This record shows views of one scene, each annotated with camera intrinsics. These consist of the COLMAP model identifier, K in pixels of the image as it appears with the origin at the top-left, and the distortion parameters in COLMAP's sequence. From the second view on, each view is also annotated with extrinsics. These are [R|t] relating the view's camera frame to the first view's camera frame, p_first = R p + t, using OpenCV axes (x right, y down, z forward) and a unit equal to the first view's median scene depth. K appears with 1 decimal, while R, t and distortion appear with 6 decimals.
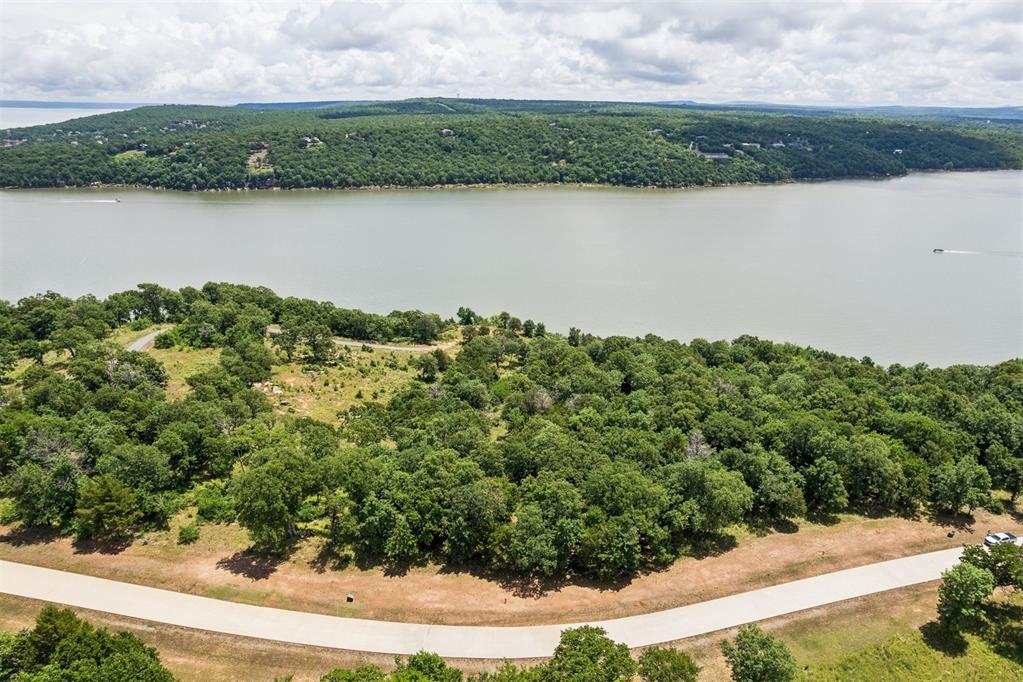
lens RADIAL K [[713.1, 0, 523.3], [0, 713.1, 343.6], [0, 0, 1]] dist [-0.090385, 0.091198]
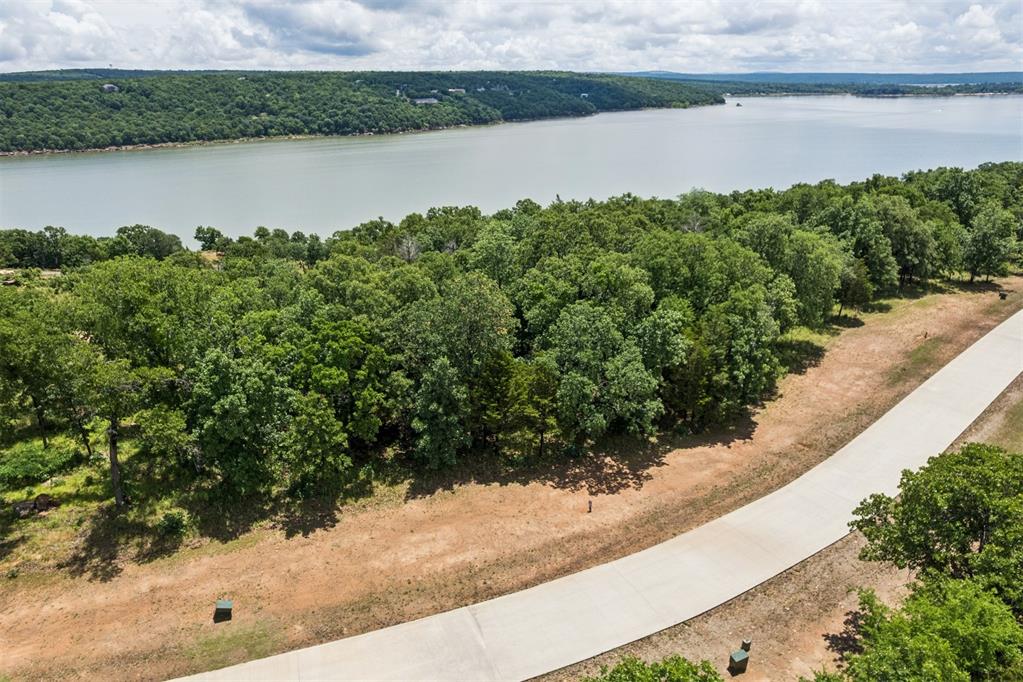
lens RADIAL K [[687.4, 0, 517.6], [0, 687.4, 351.4], [0, 0, 1]] dist [-0.090159, 0.093055]
pose [[0.906036, -0.179043, 0.383460, -0.036571], [0.167818, 0.983813, 0.062840, 0.039307], [-0.388504, 0.007416, 0.921417, 0.104244]]
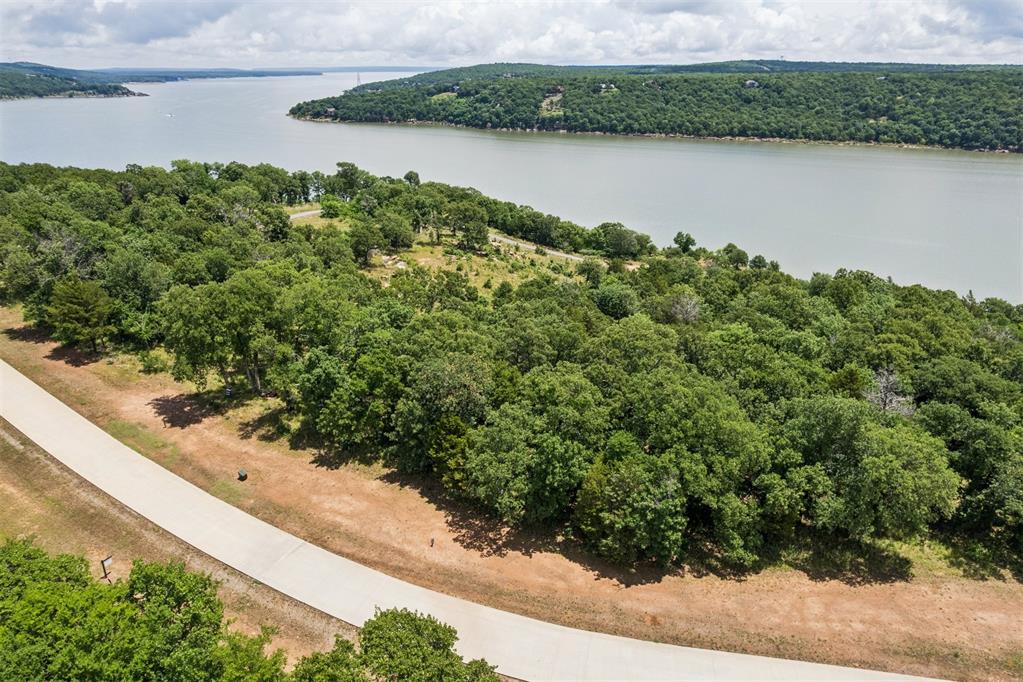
lens RADIAL K [[687.4, 0, 517.6], [0, 687.4, 351.4], [0, 0, 1]] dist [-0.090159, 0.093055]
pose [[0.896611, 0.167189, -0.410044, 0.042847], [-0.148625, 0.985892, 0.076995, 0.024650], [0.417131, -0.008092, 0.908810, 0.084093]]
